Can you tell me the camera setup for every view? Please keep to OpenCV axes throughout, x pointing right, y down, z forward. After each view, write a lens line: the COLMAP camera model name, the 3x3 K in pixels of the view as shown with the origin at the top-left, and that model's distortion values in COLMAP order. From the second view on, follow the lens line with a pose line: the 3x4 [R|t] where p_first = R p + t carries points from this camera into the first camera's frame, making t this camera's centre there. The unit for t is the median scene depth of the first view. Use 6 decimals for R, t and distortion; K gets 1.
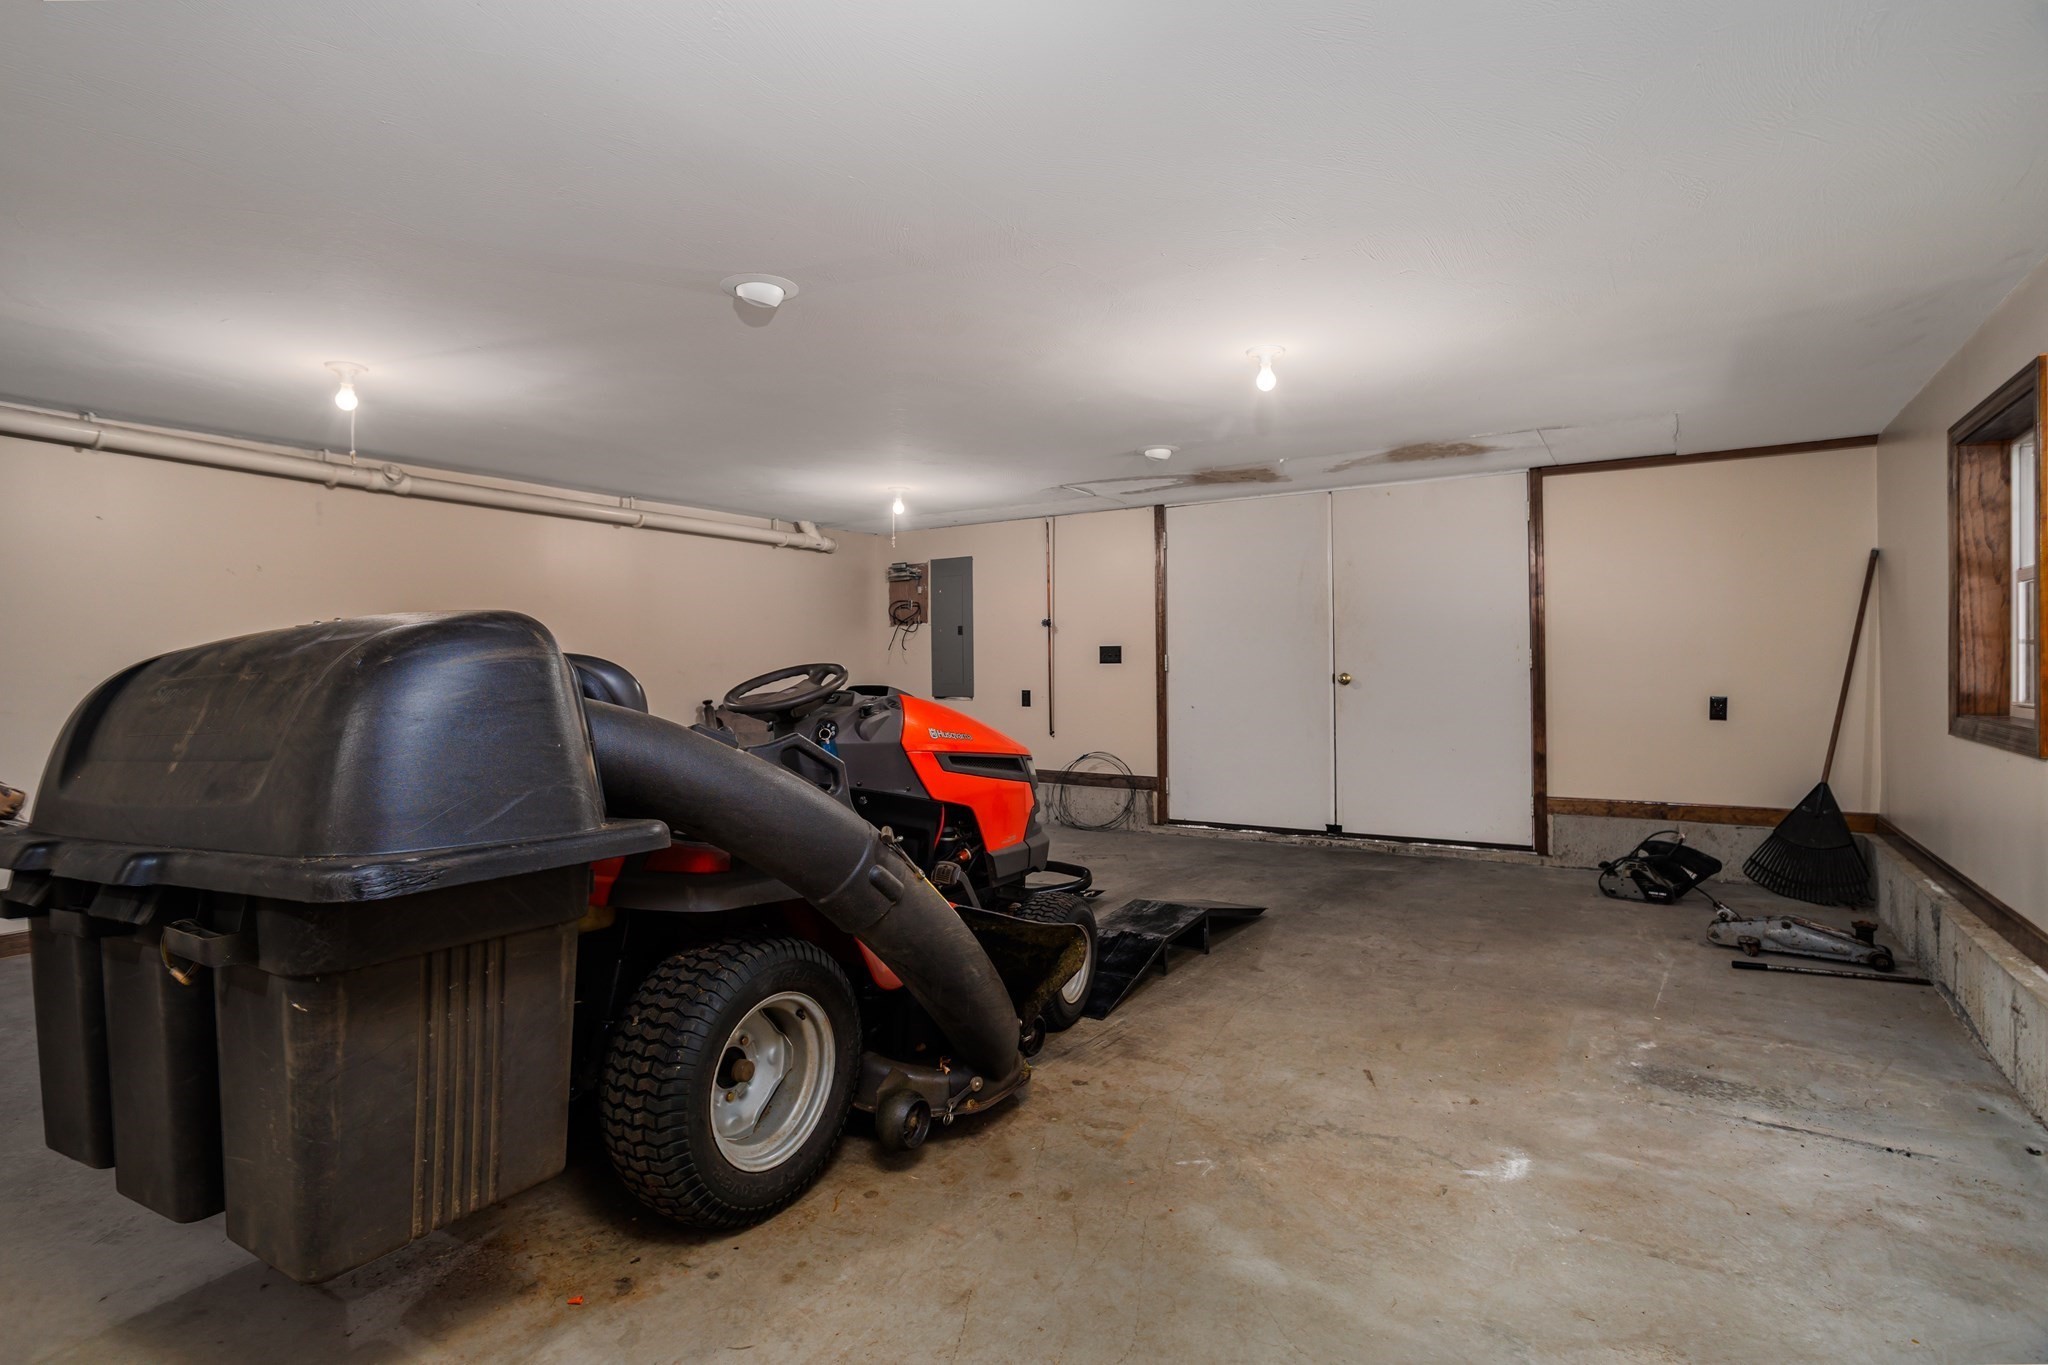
lens RADIAL K [[973.8, 0, 1024.0], [0, 973.8, 682.5], [0, 0, 1]] dist [0.003649, 0.001202]
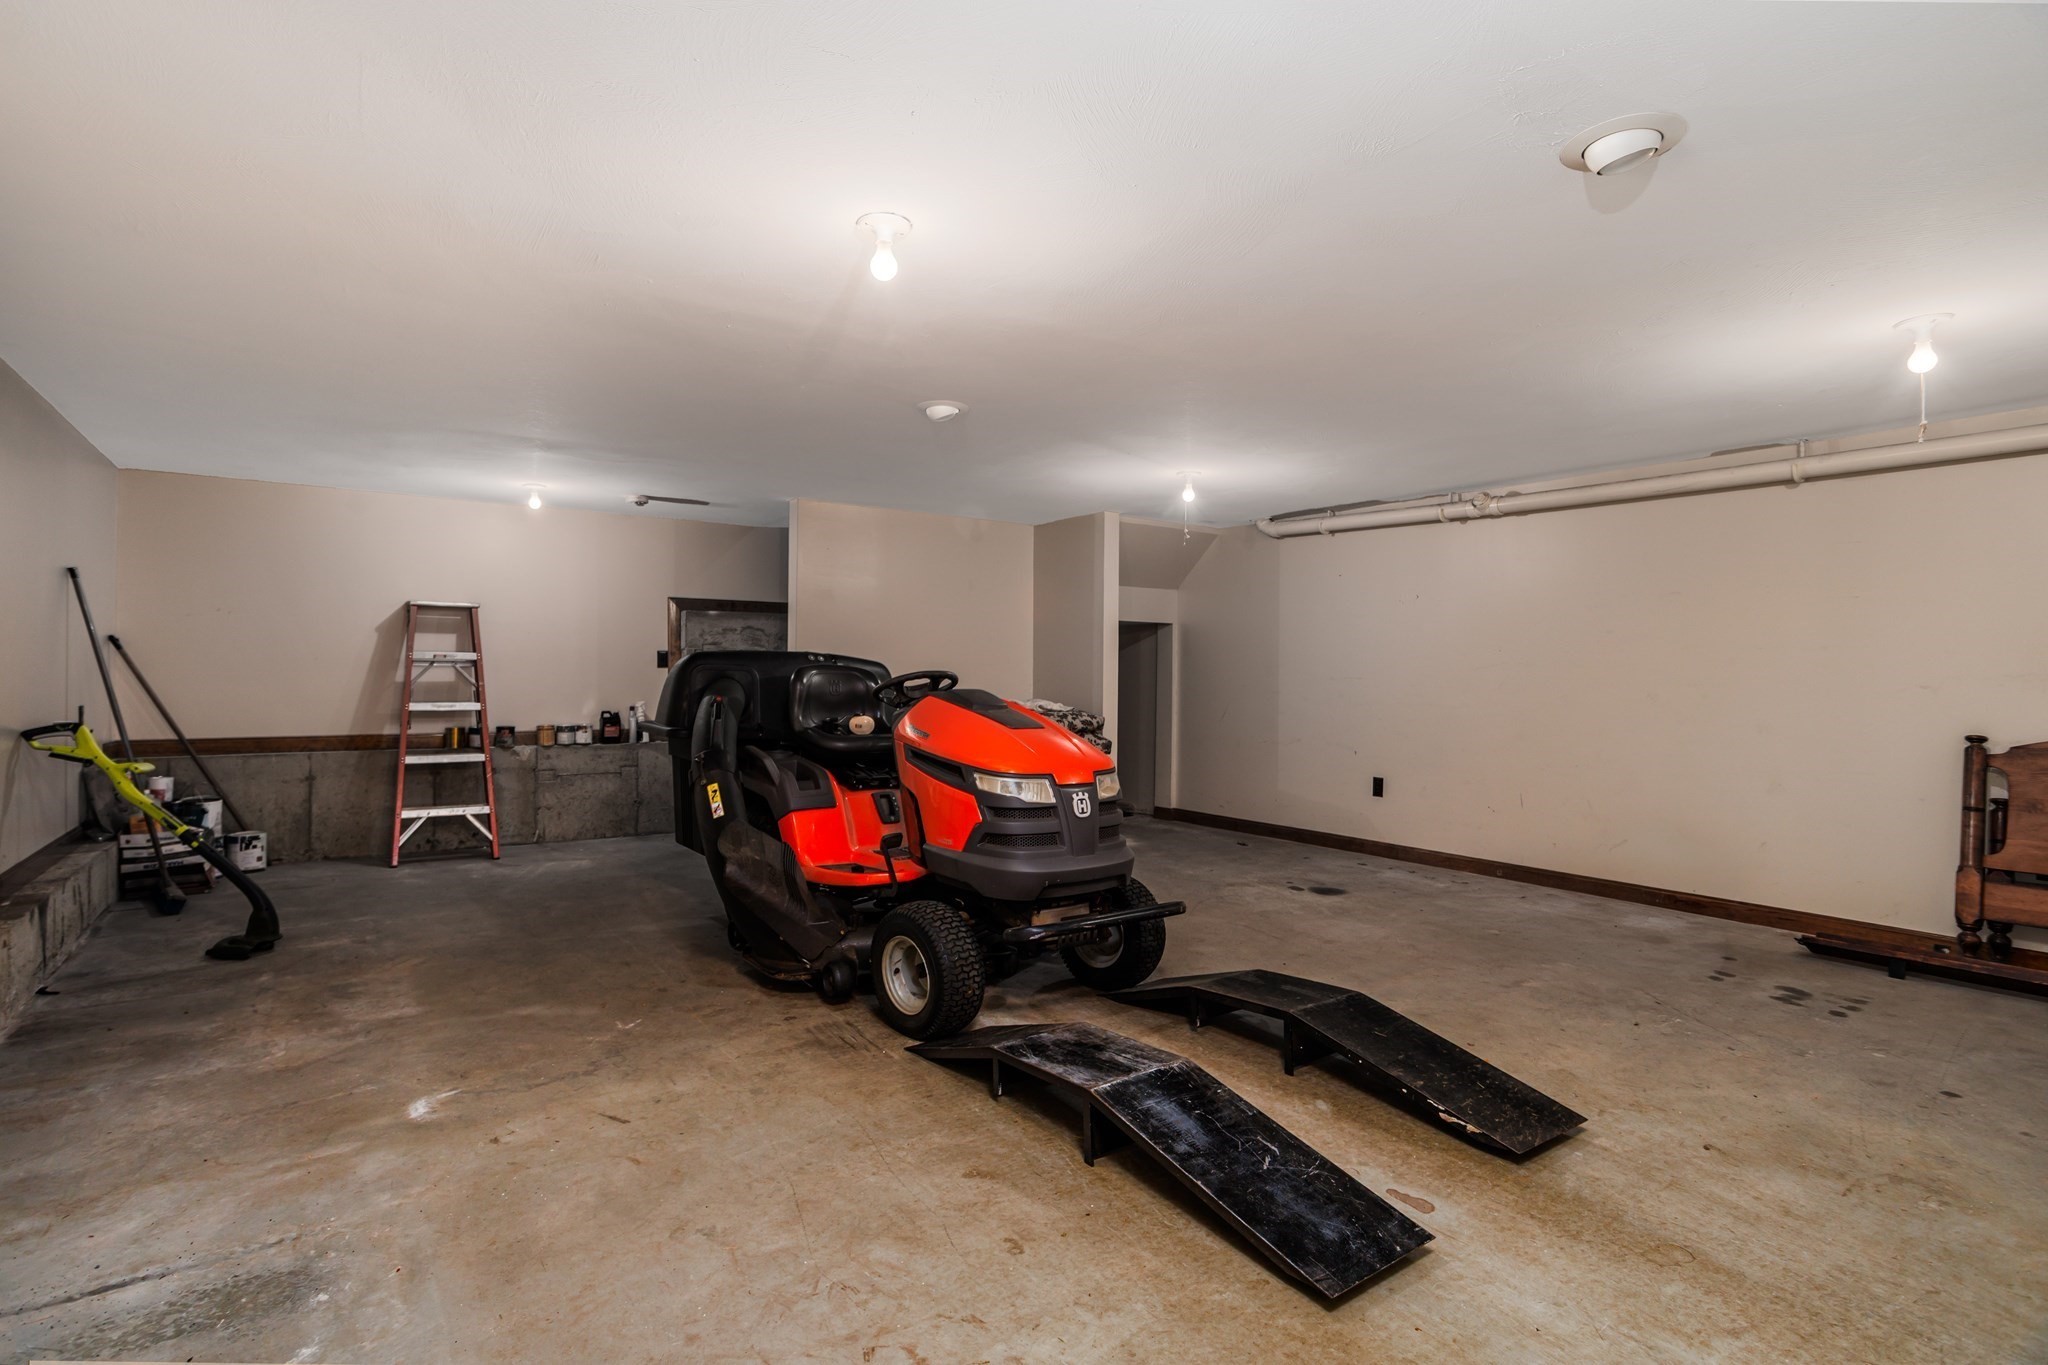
lens RADIAL K [[994.9, 0, 1024.0], [0, 994.9, 682.5], [0, 0, 1]] dist [-0.000800, 0.001061]
pose [[-0.361792, 0.000671, -0.932259, 1.161811], [-0.018110, 0.999806, 0.007748, -0.020278], [0.932083, 0.019686, -0.361709, 1.805308]]
